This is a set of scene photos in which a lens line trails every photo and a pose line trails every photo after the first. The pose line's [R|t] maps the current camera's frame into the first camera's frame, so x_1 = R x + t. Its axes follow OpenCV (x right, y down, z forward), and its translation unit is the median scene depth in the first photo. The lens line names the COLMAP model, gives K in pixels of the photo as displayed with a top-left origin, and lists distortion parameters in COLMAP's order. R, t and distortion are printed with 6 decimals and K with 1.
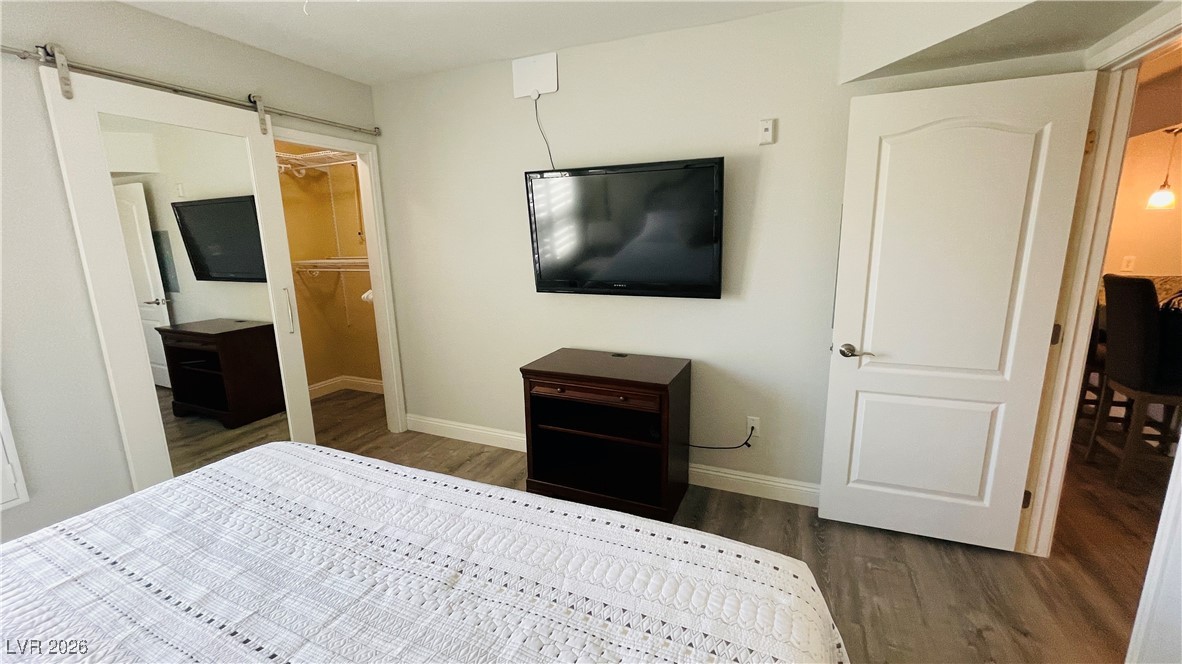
lens RADIAL K [[476.3, 0, 592.9], [0, 476.3, 332.3], [0, 0, 1]] dist [-0.004849, 0.000374]
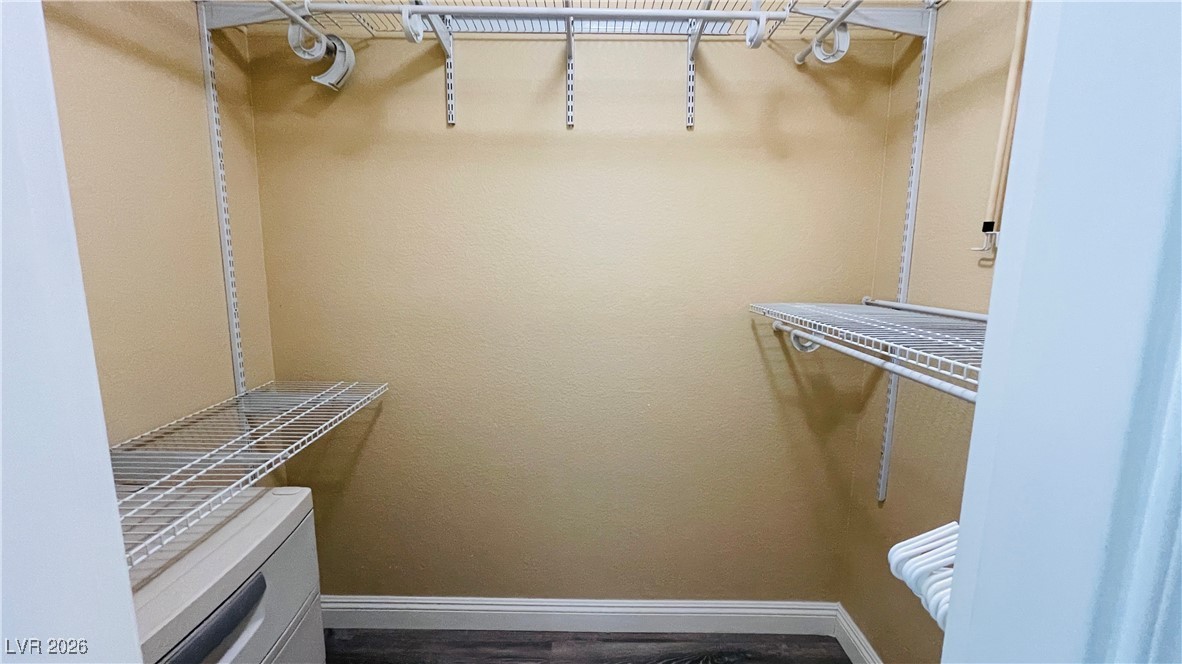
lens RADIAL K [[481.4, 0, 591.0], [0, 481.4, 332.0], [0, 0, 1]] dist [-0.001826, -0.000829]
pose [[0.396591, 0.165203, -0.903008, -0.499680], [-0.200657, 0.975488, 0.090337, -0.198030], [0.895797, 0.145368, 0.420019, 1.071231]]
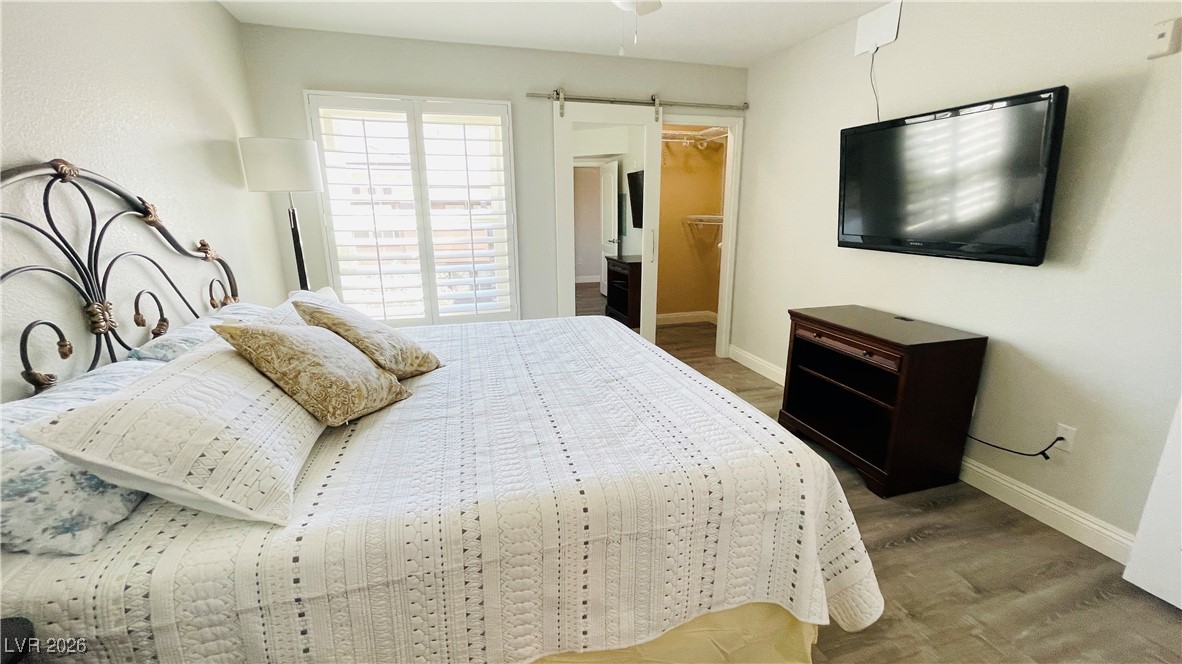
lens RADIAL K [[481.4, 0, 591.0], [0, 481.4, 332.0], [0, 0, 1]] dist [-0.001826, -0.000829]
pose [[0.642071, 0.203737, -0.739077, 0.367577], [-0.157232, 0.978544, 0.133155, 0.044486], [0.750348, 0.030712, 0.660329, -0.094817]]
